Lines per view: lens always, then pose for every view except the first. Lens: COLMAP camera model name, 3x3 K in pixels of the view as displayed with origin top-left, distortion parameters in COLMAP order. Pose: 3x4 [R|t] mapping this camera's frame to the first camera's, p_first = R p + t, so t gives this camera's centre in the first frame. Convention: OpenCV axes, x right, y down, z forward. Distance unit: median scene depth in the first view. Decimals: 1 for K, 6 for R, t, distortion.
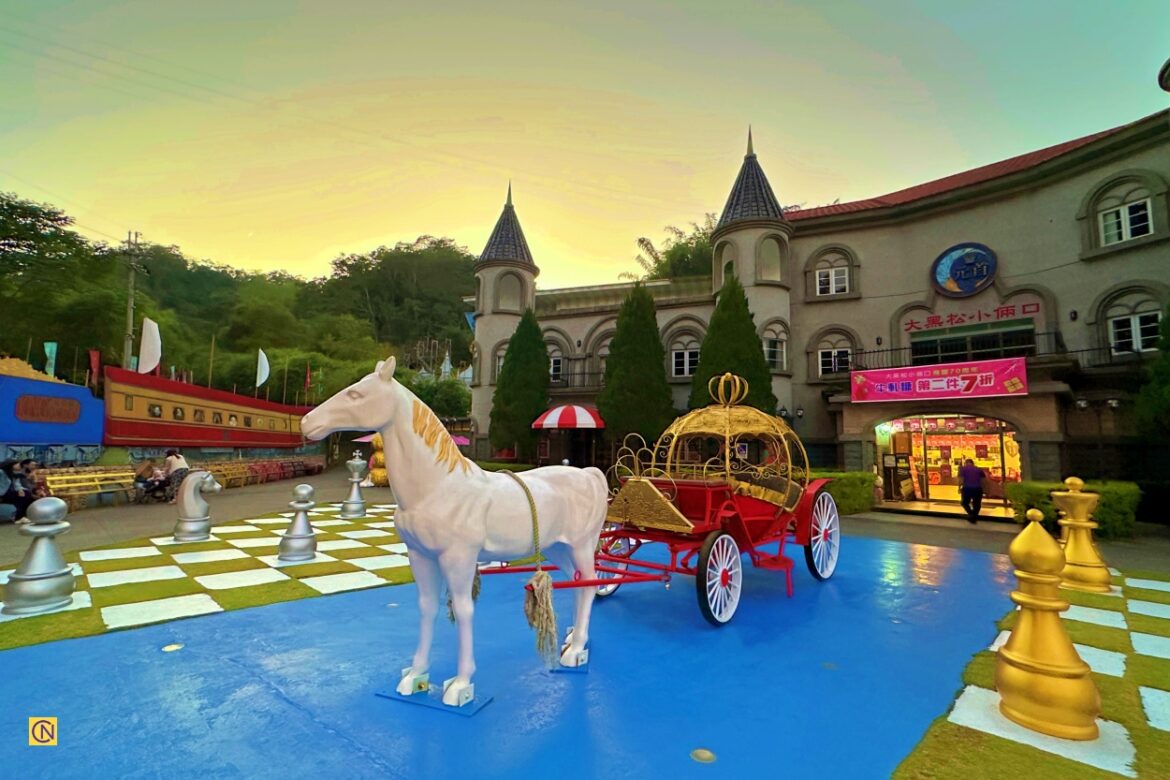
lens RADIAL K [[562.6, 0, 587.3], [0, 562.6, 386.3], [0, 0, 1]] dist [-0.013521, -0.000296]
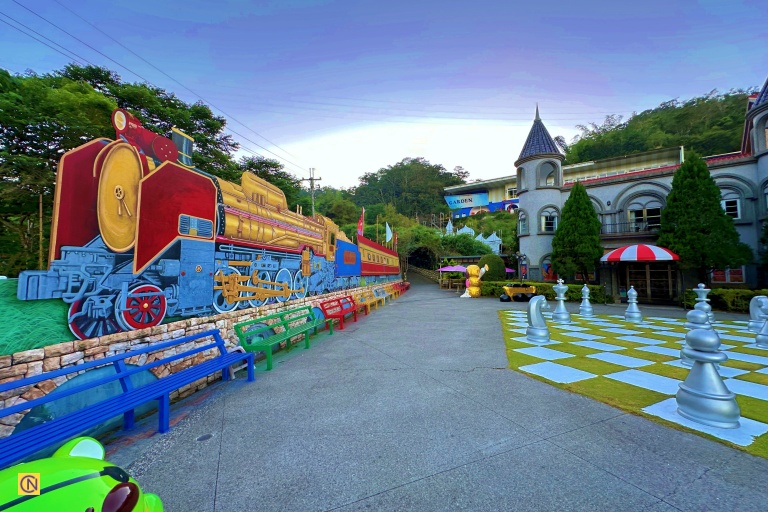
lens RADIAL K [[309.4, 0, 384.8], [0, 309.4, 252.9], [0, 0, 1]] dist [-0.003706, 0.000005]
pose [[0.943837, -0.030872, -0.328966, -0.567367], [0.046549, 0.998119, 0.039886, -0.011285], [0.327116, -0.052959, 0.943499, 0.057778]]
